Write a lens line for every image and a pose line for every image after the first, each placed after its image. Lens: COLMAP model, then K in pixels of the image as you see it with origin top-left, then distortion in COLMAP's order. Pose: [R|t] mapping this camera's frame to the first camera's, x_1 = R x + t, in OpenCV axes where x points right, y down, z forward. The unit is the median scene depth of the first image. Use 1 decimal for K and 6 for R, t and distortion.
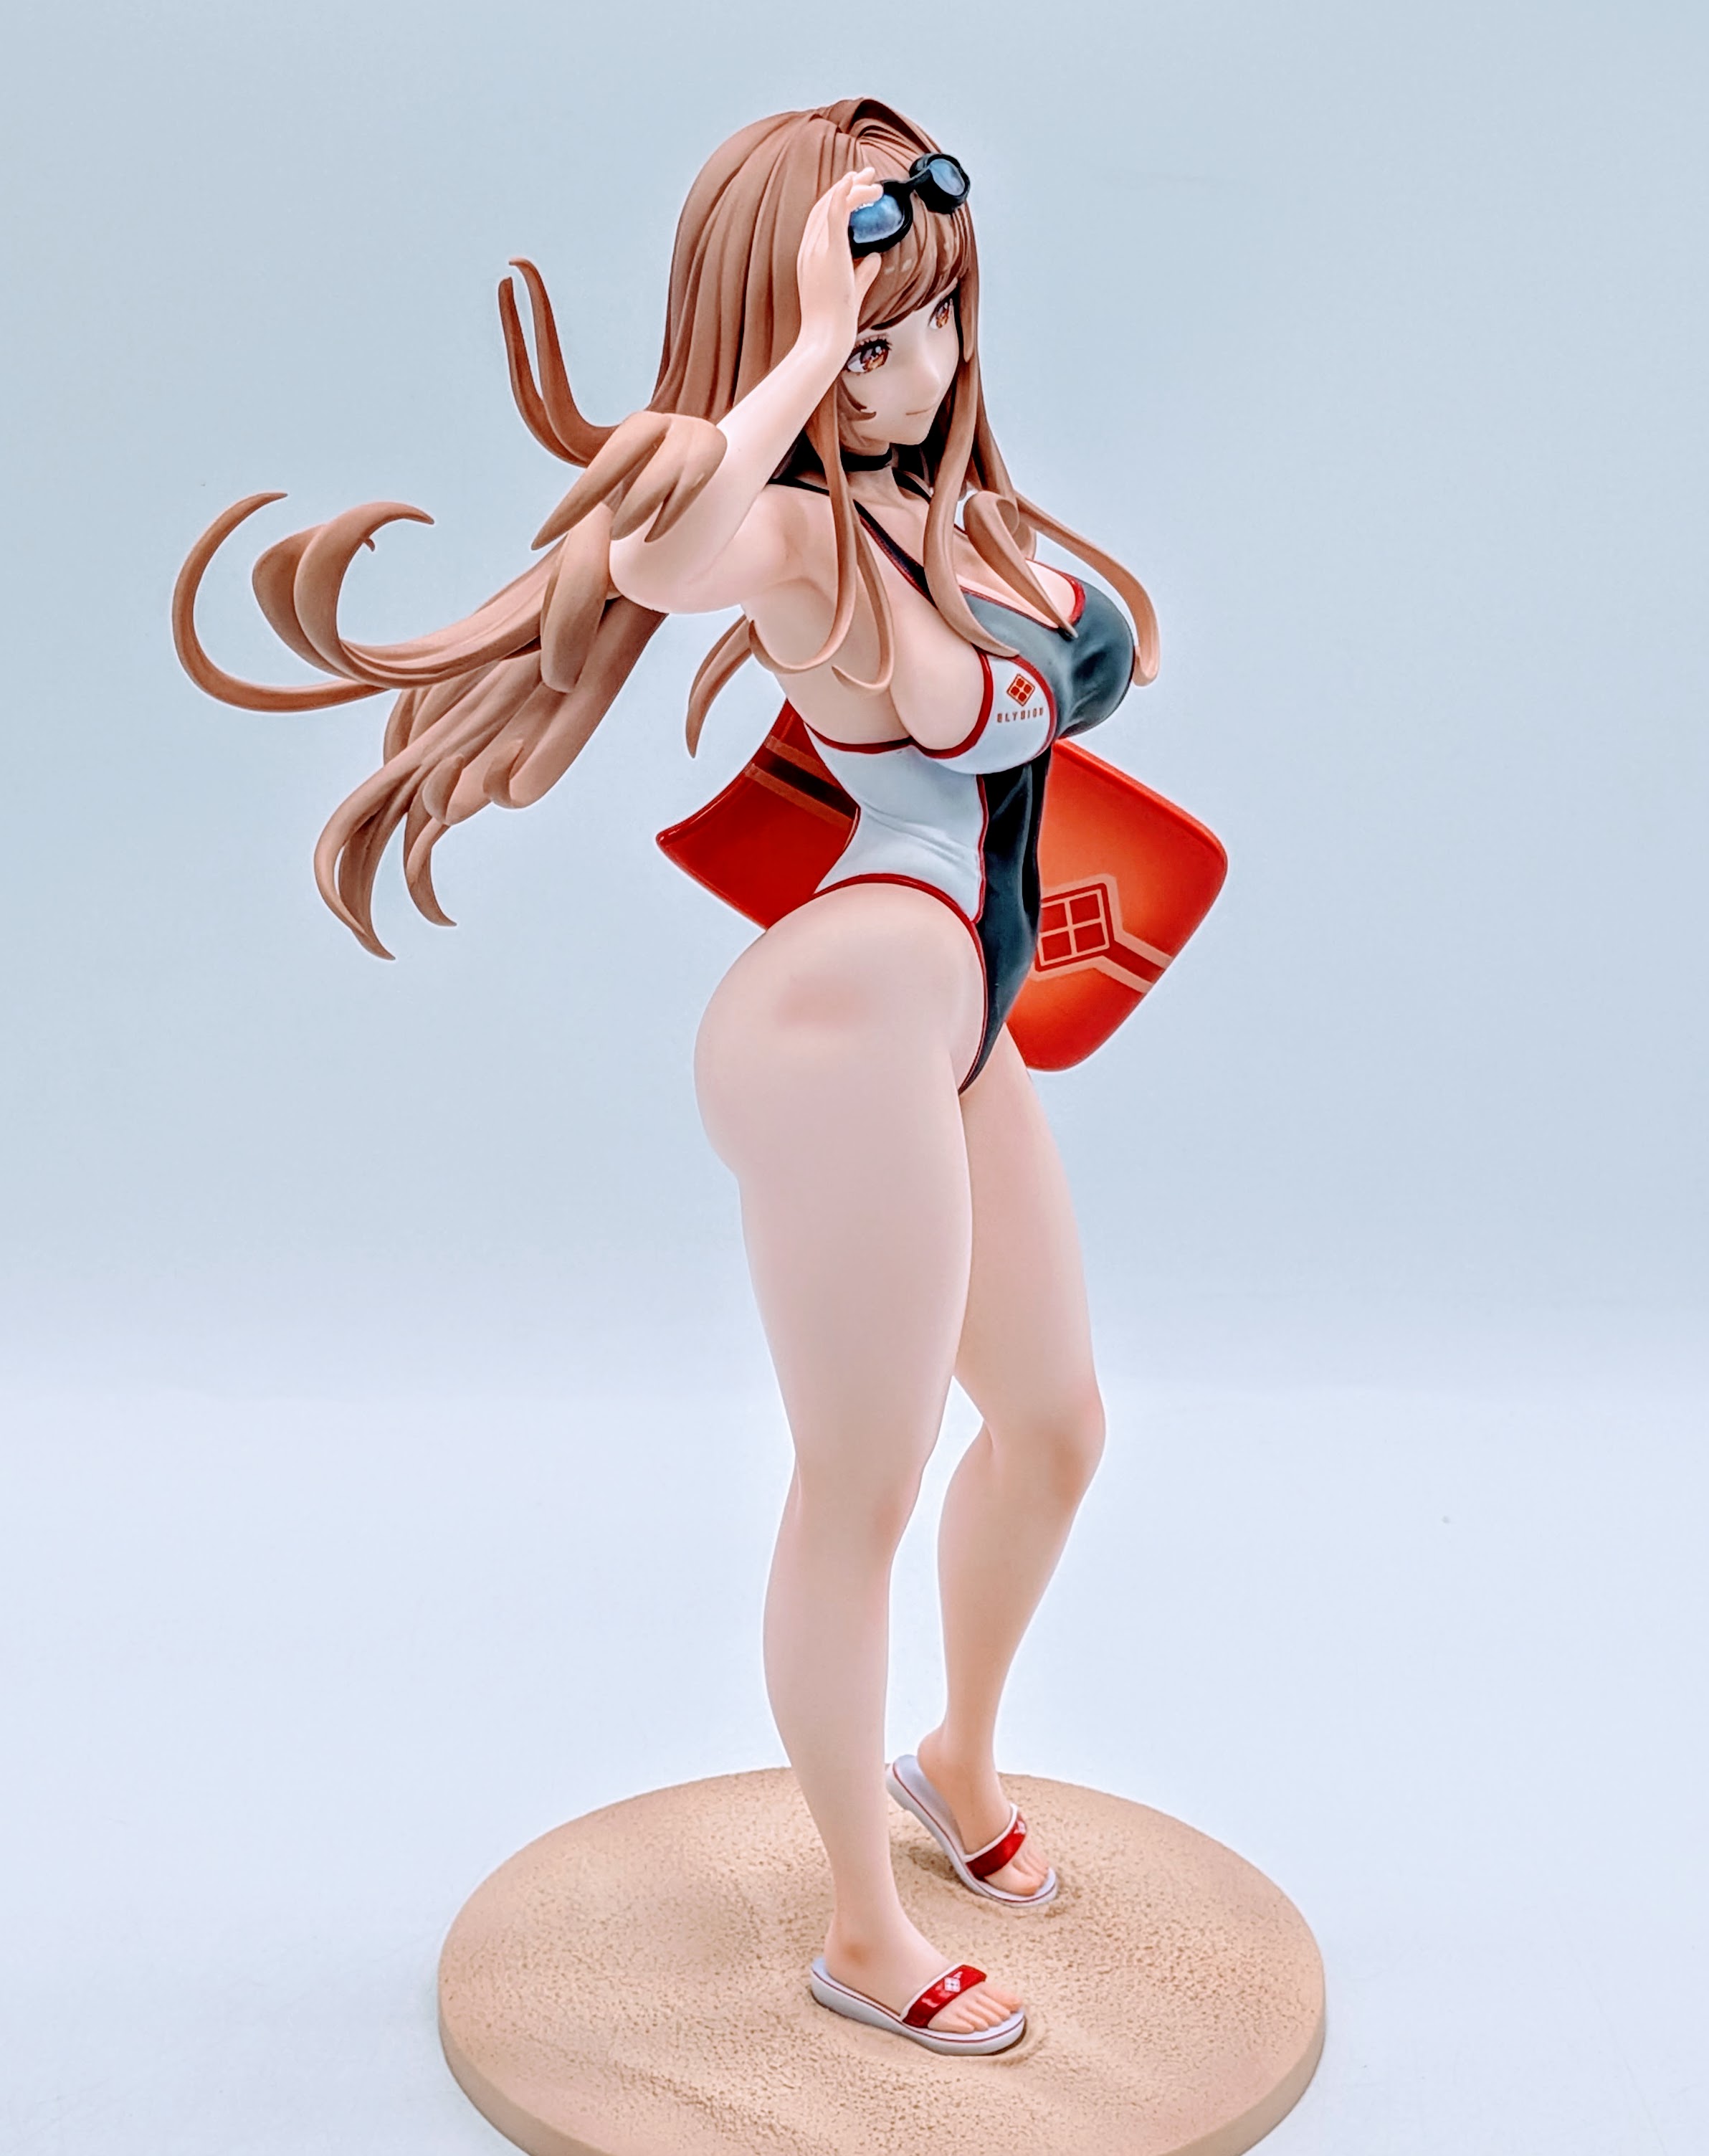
lens RADIAL K [[4356.3, 0, 863.2], [0, 4356.3, 1199.1], [0, 0, 1]] dist [0.179316, 0.000000]
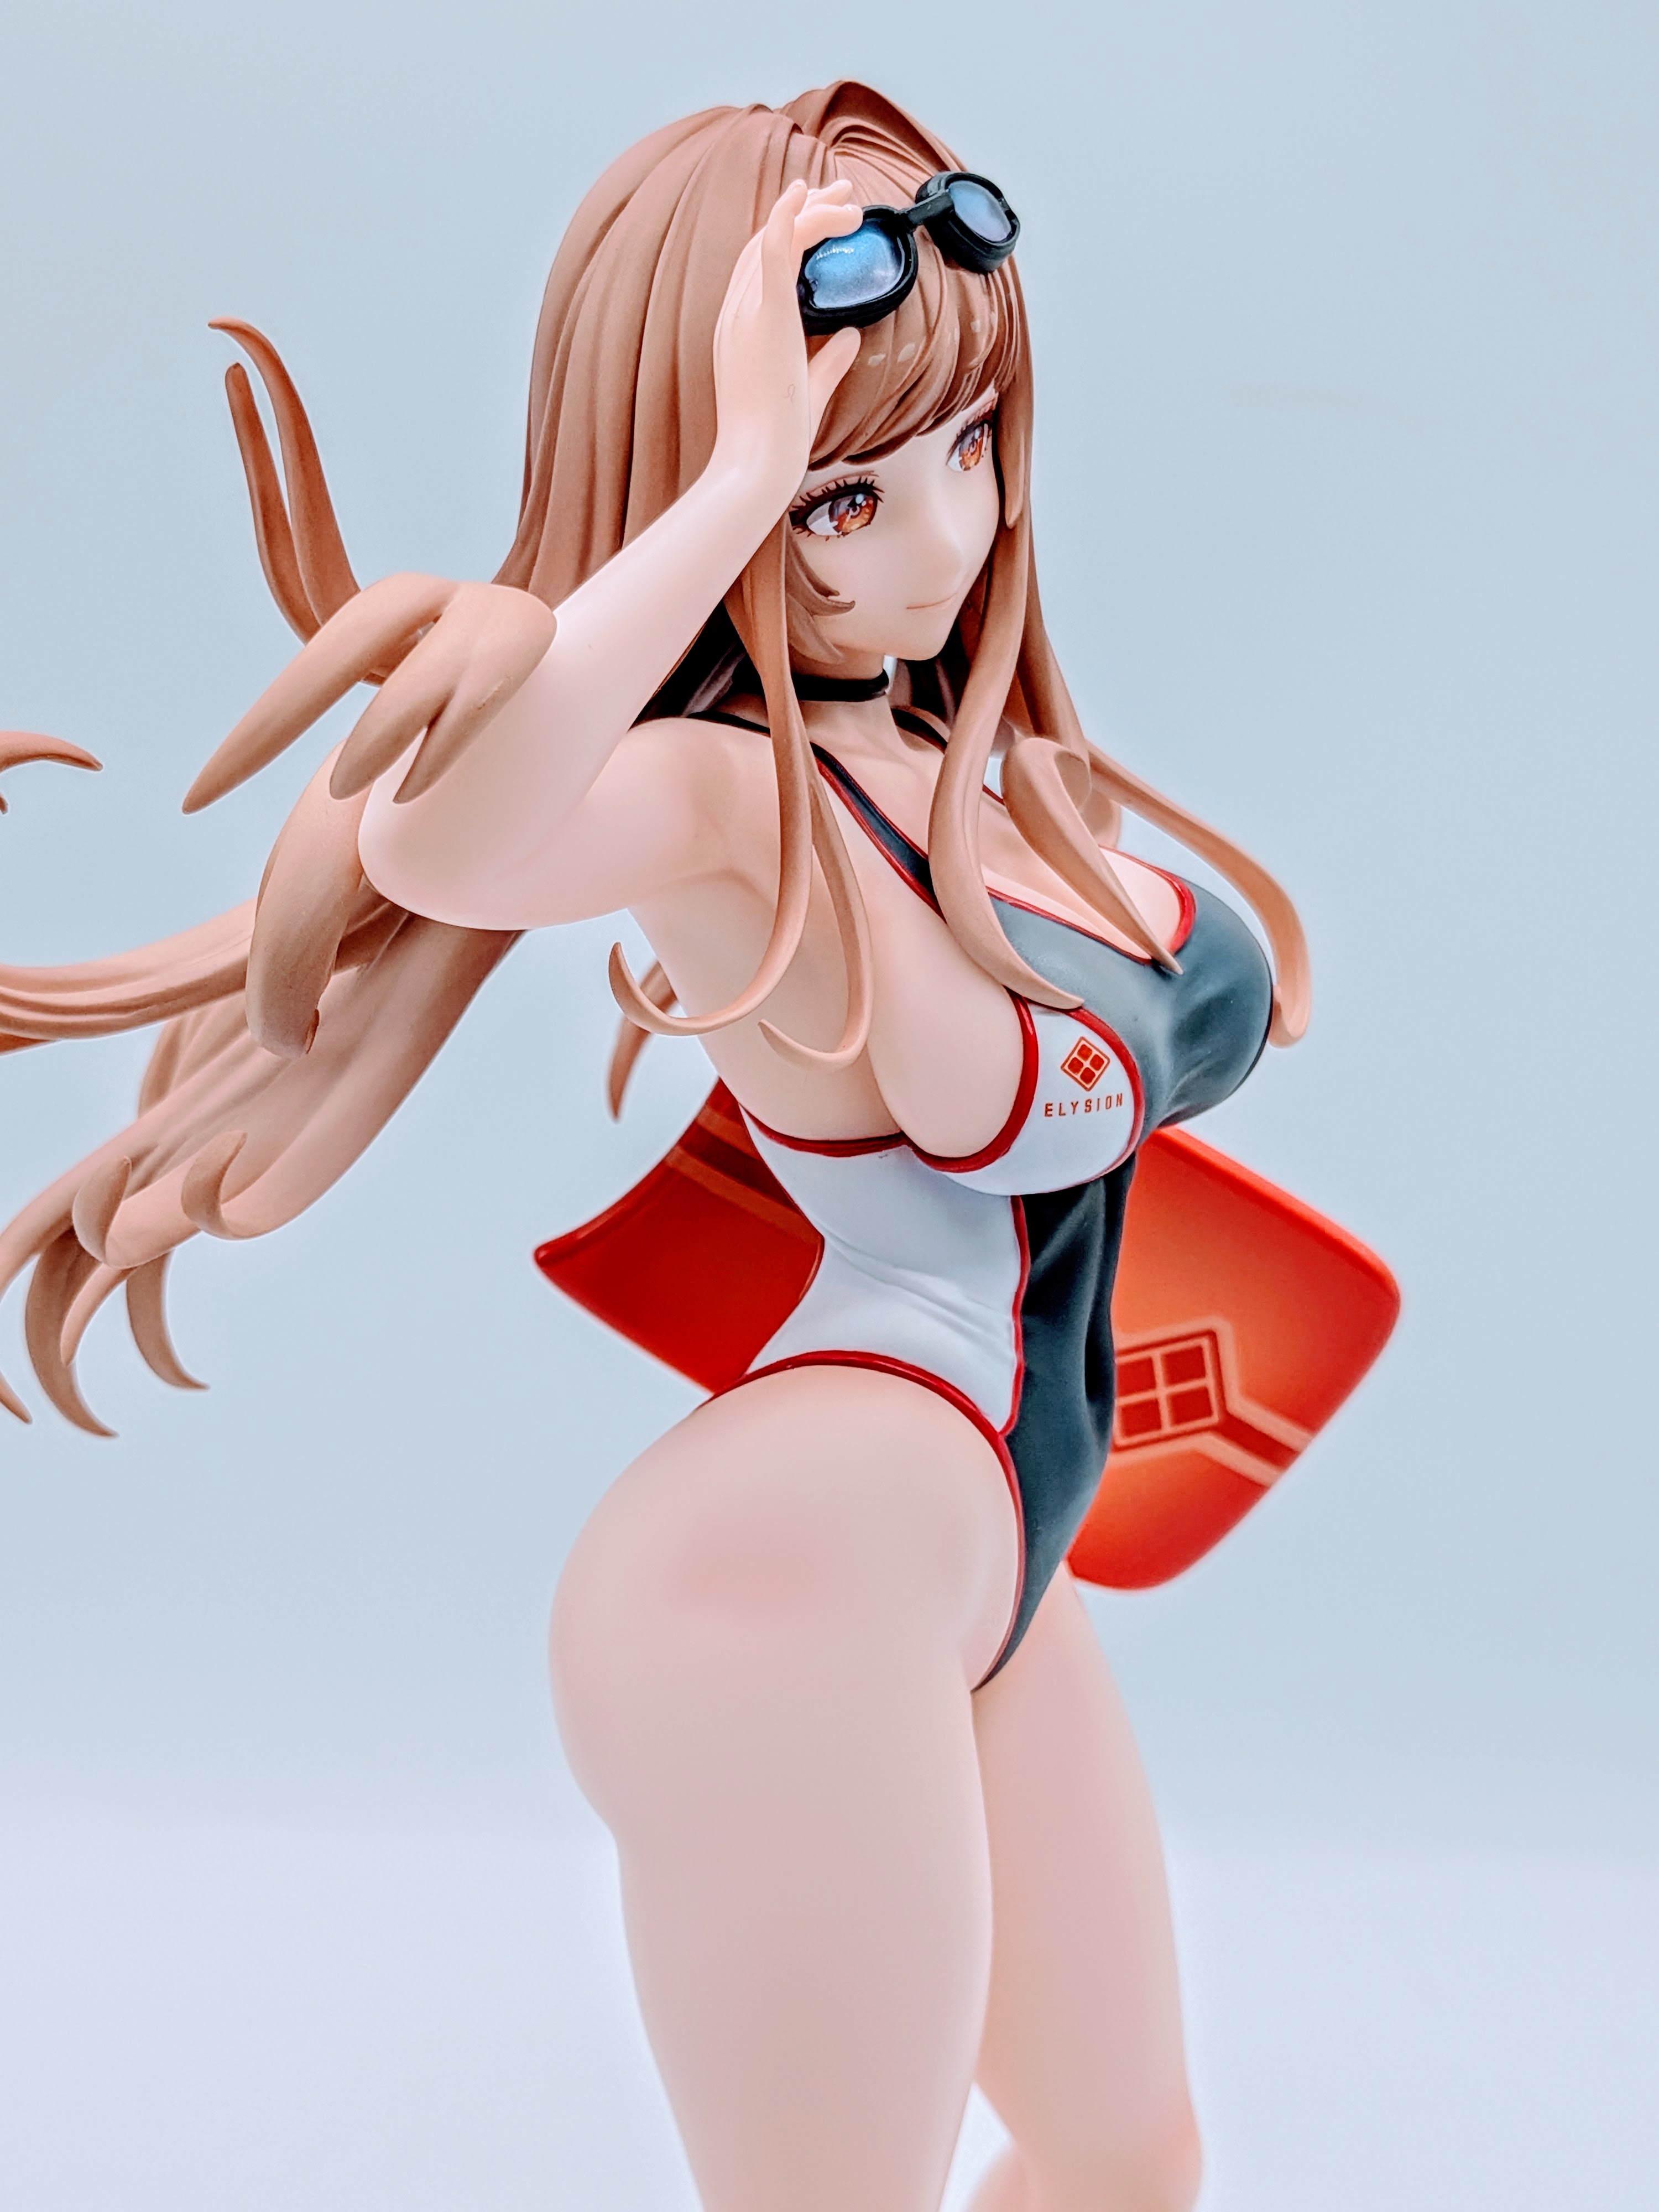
lens RADIAL K [[3320.4, 0, 764.9], [0, 3320.4, 1116.1], [0, 0, 1]] dist [0.104330, 0.000000]
pose [[0.997145, 0.024278, -0.071504, 0.024132], [-0.028806, 0.997598, -0.062990, -0.076648], [0.069803, 0.064869, 0.995449, 0.526455]]
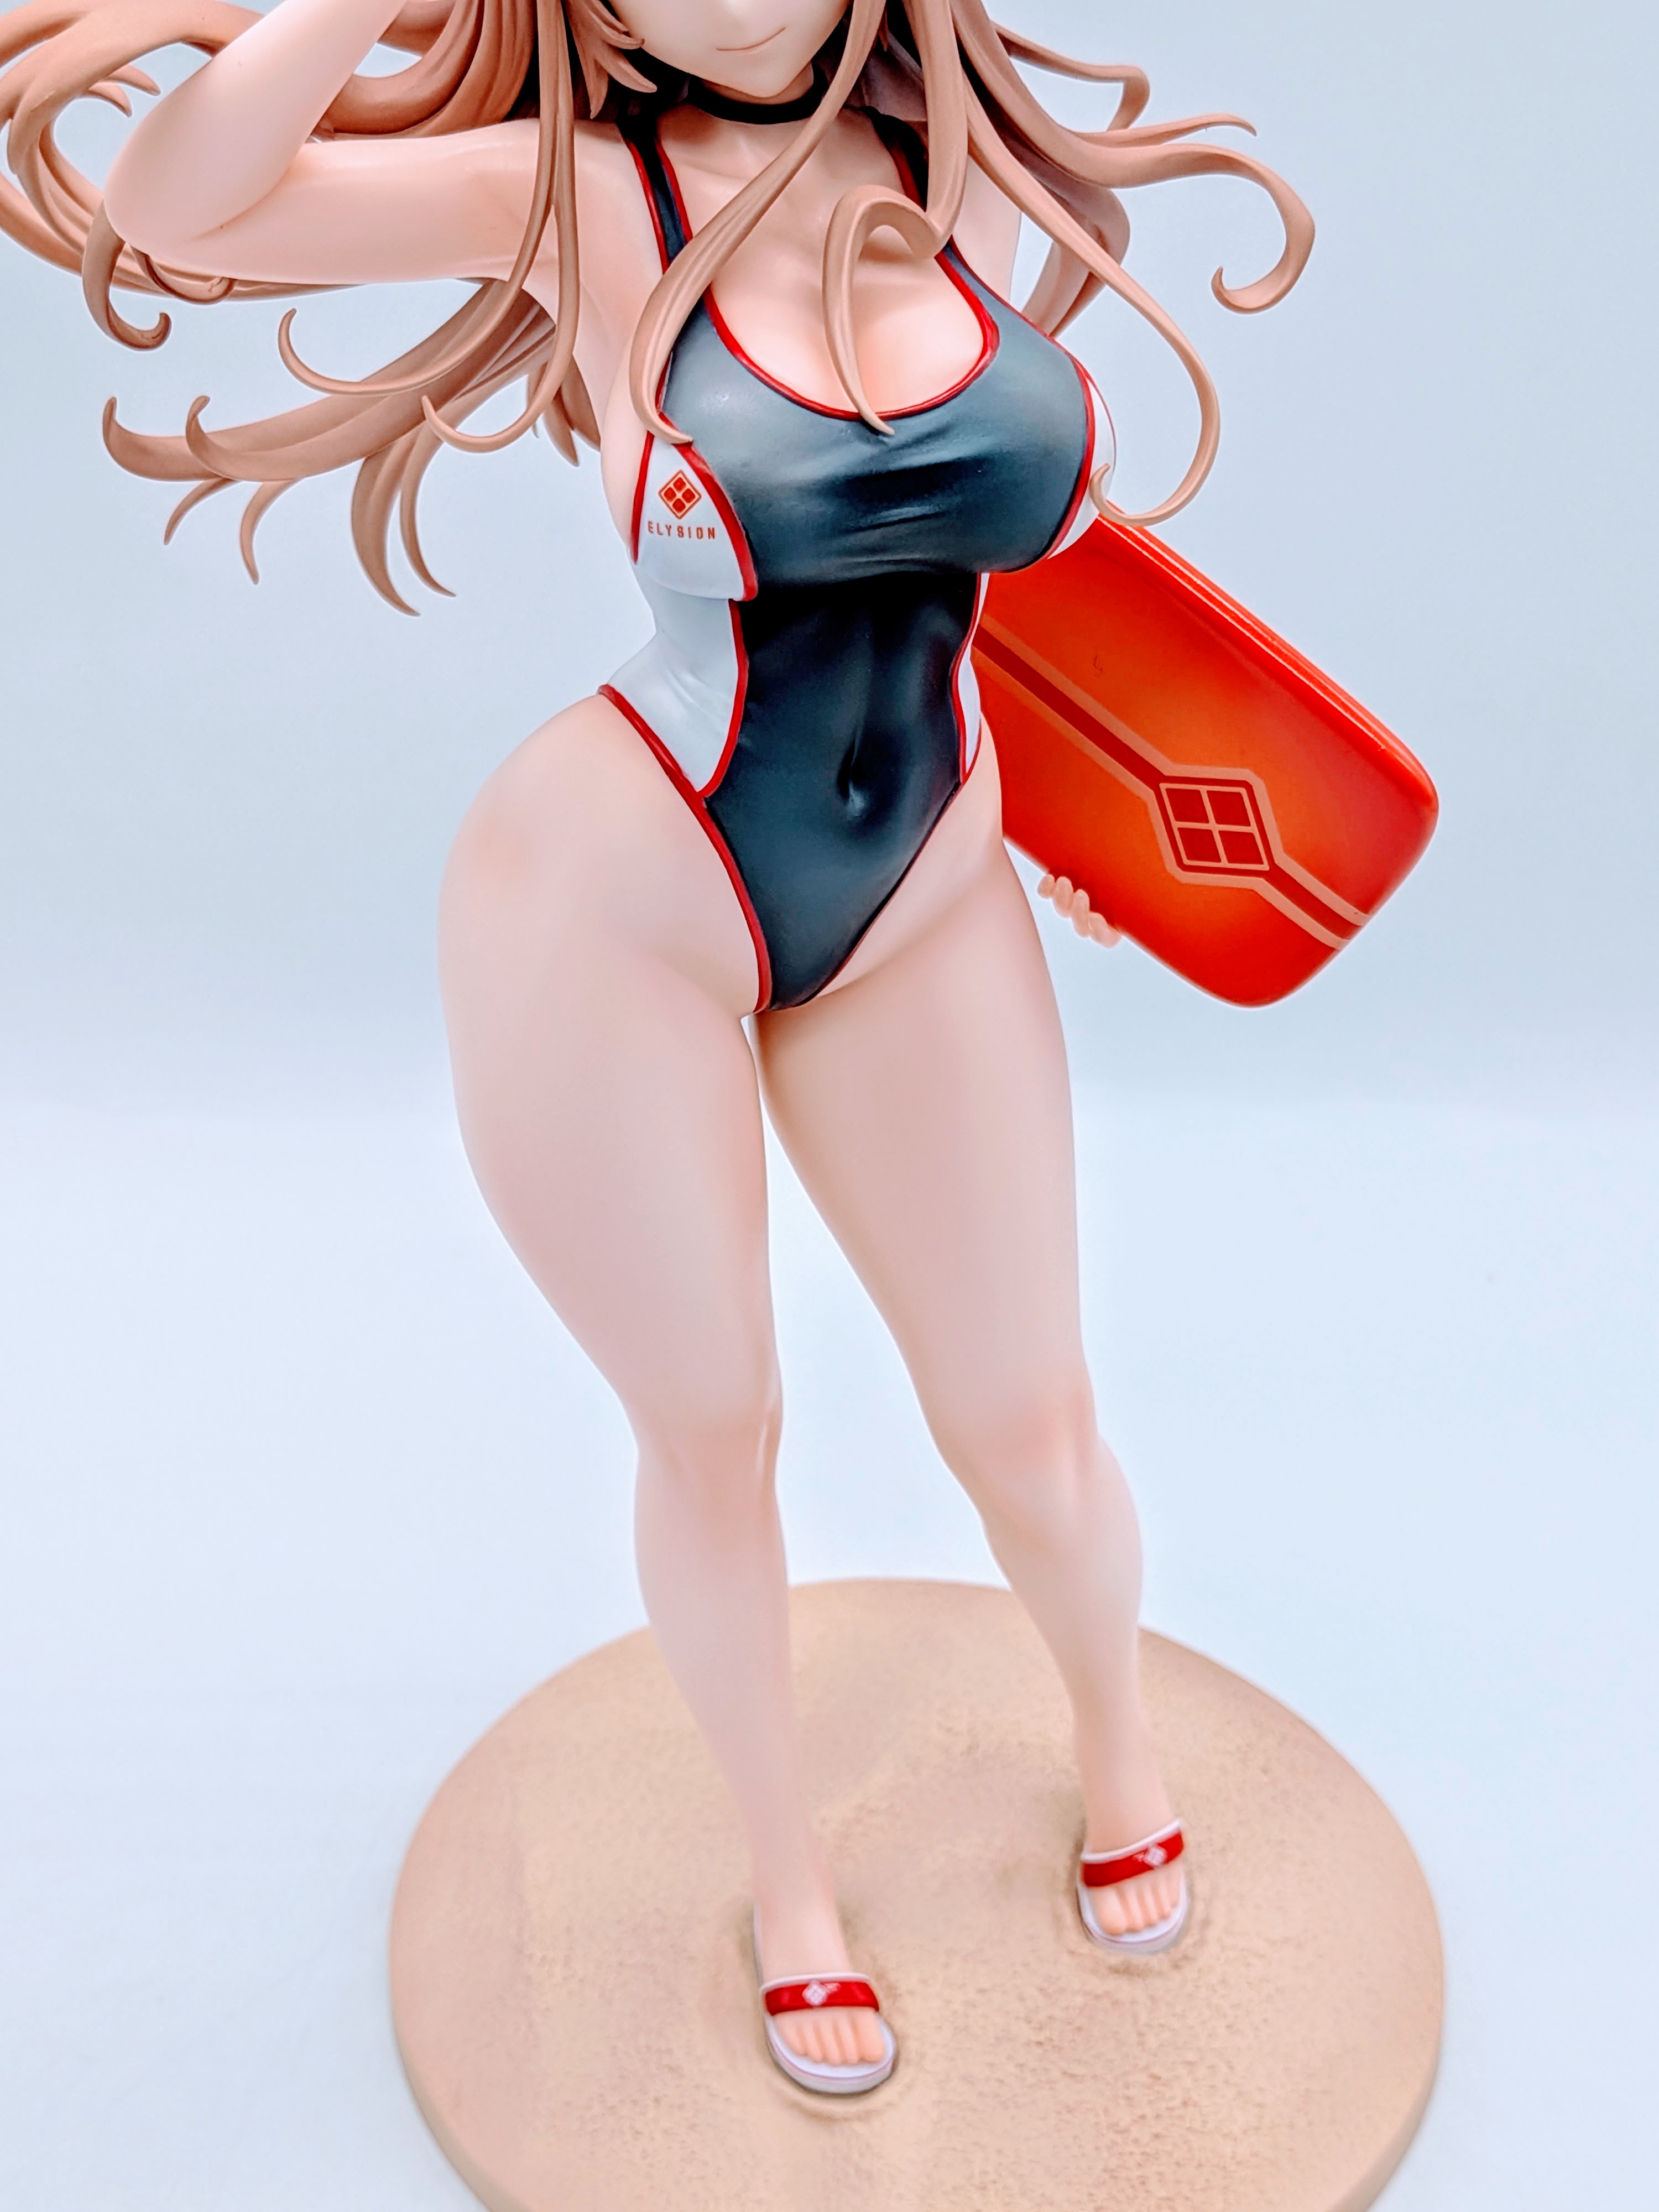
lens RADIAL K [[3320.4, 0, 725.5], [0, 3320.4, 1119.2], [0, 0, 1]] dist [0.104330, 0.000000]
pose [[0.652849, 0.374043, -0.658696, 0.401975], [-0.228926, 0.926343, 0.299133, -0.175898], [0.722067, -0.044496, 0.690391, 0.616011]]
